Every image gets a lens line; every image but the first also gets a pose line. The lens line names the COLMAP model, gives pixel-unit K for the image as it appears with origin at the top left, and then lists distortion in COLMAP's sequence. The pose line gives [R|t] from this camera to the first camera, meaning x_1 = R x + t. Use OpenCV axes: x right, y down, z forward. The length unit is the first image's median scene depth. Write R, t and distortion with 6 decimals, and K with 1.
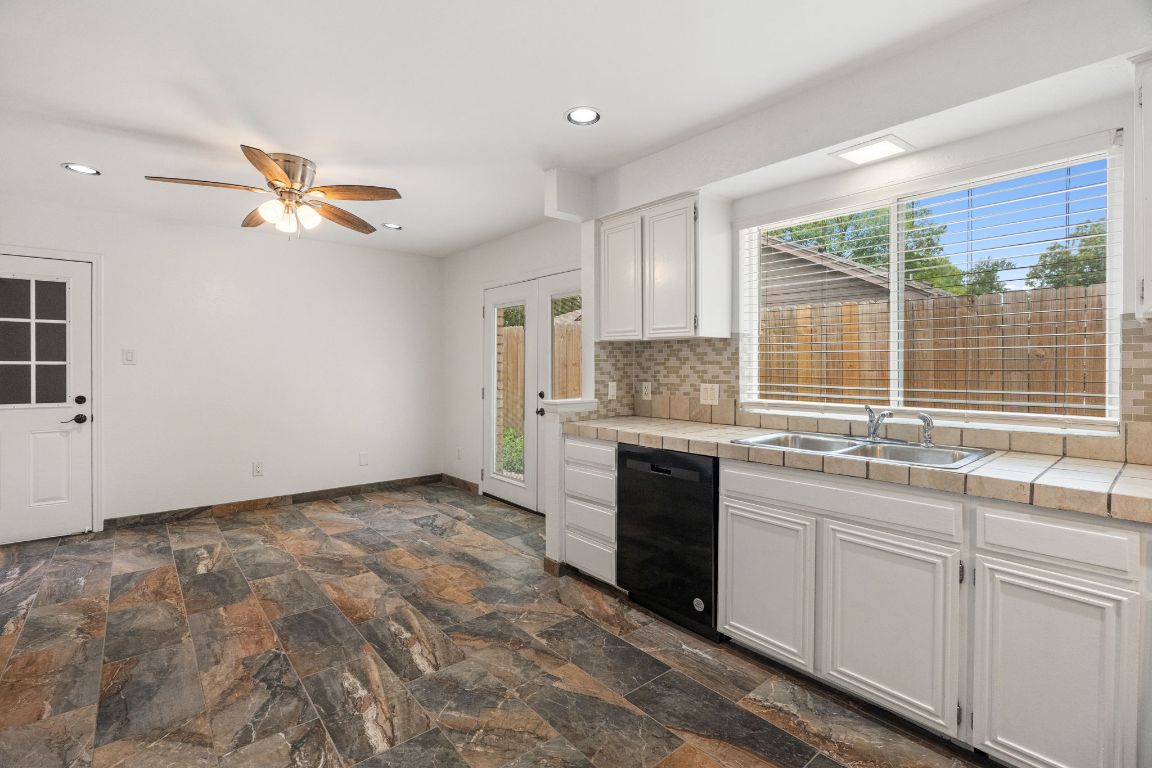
lens RADIAL K [[519.1, 0, 576.7], [0, 519.1, 375.4], [0, 0, 1]] dist [0.001175, -0.000174]
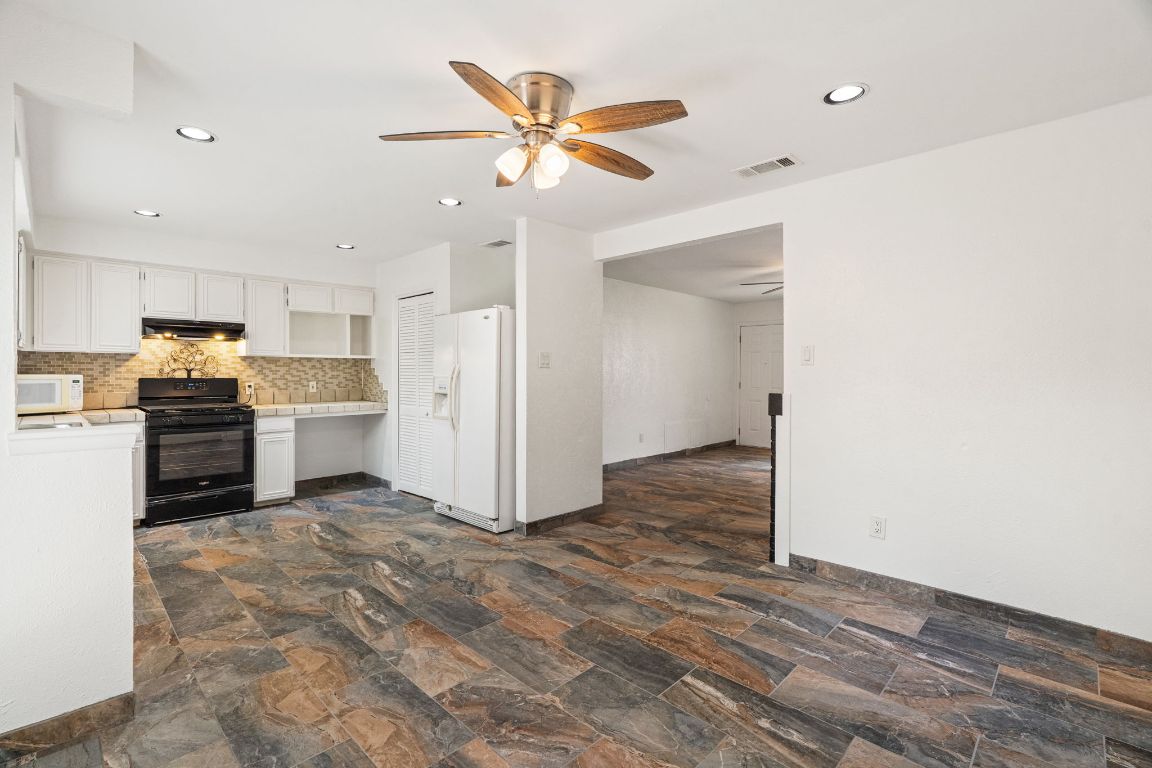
lens RADIAL K [[519.1, 0, 575.7], [0, 519.1, 377.7], [0, 0, 1]] dist [0.001175, -0.000174]
pose [[-0.995957, -0.001020, -0.089825, -0.633279], [-0.003246, 0.999691, 0.024649, -0.031838], [0.089772, 0.024841, -0.995653, 2.021458]]
